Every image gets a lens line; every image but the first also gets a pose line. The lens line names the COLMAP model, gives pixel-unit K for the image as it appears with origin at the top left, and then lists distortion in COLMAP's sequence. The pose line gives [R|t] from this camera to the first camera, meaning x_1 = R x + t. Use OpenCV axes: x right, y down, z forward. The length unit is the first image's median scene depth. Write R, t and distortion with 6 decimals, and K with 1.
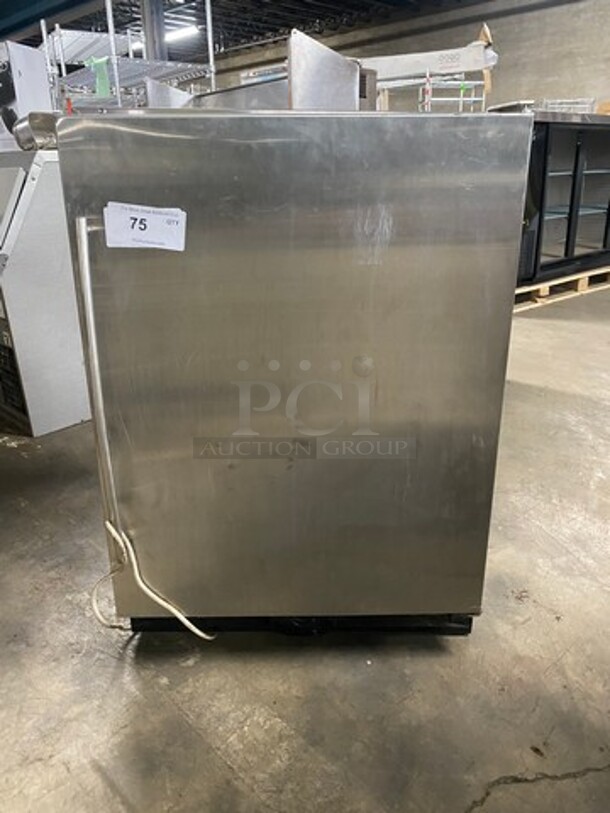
lens RADIAL K [[612.2, 0, 307.7], [0, 612.2, 406.5], [0, 0, 1]] dist [0.034490, -0.024898]
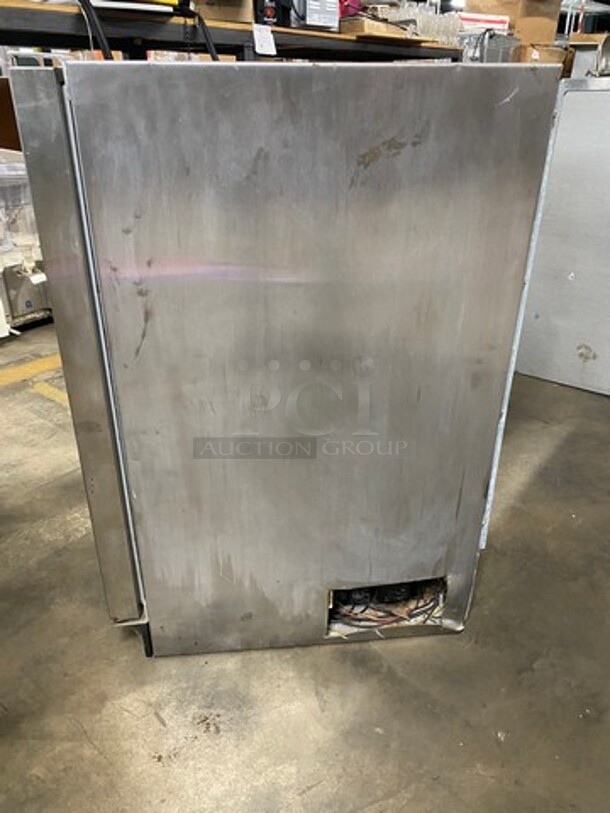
lens RADIAL K [[612.2, 0, 303.4], [0, 612.2, 402.4], [0, 0, 1]] dist [0.034490, -0.024898]
pose [[0.088562, 0.464983, -0.880879, 0.998219], [-0.361702, 0.838999, 0.406512, -0.439853], [0.928078, 0.282614, 0.242489, 0.971076]]
